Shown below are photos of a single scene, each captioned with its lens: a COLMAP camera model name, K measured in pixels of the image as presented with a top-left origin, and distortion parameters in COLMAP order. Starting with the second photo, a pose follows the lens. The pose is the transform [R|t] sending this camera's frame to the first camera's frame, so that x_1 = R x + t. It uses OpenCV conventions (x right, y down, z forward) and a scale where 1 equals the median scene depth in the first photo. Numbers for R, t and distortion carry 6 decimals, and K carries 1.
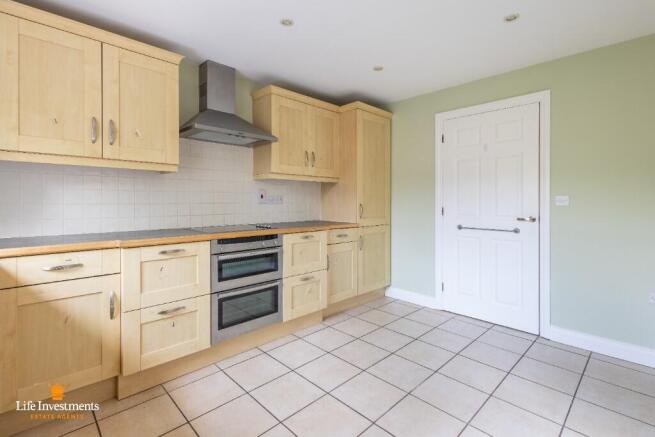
lens RADIAL K [[303.2, 0, 332.4], [0, 303.2, 201.0], [0, 0, 1]] dist [-0.000004, 0.001168]
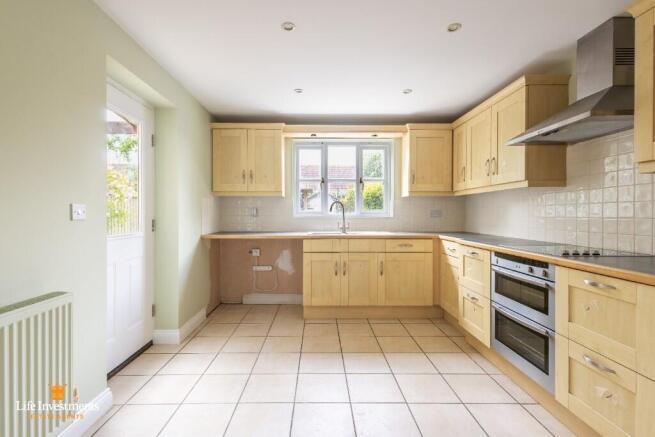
lens RADIAL K [[303.2, 0, 324.4], [0, 303.2, 216.2], [0, 0, 1]] dist [-0.000004, 0.001168]
pose [[-0.684694, 0.003309, -0.728823, 0.637445], [-0.002819, 0.999970, 0.007189, -0.000492], [0.728825, 0.006977, -0.684664, 1.043894]]
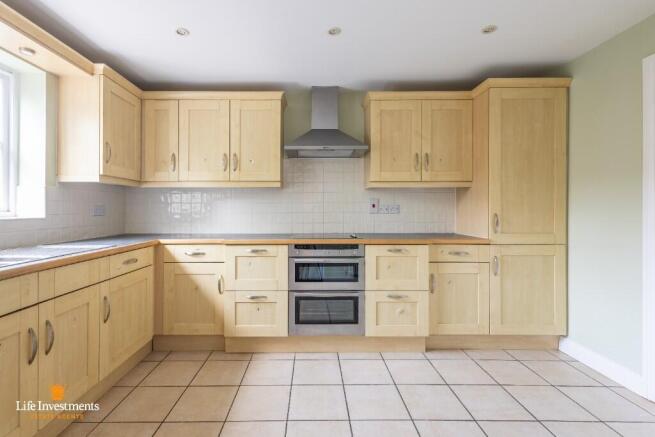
lens RADIAL K [[303.2, 0, 314.7], [0, 303.2, 209.5], [0, 0, 1]] dist [-0.000004, 0.001168]
pose [[0.711336, -0.006685, -0.702820, 0.387550], [0.004668, 0.999978, -0.004787, 0.000942], [0.702836, 0.000125, 0.711352, 0.194619]]
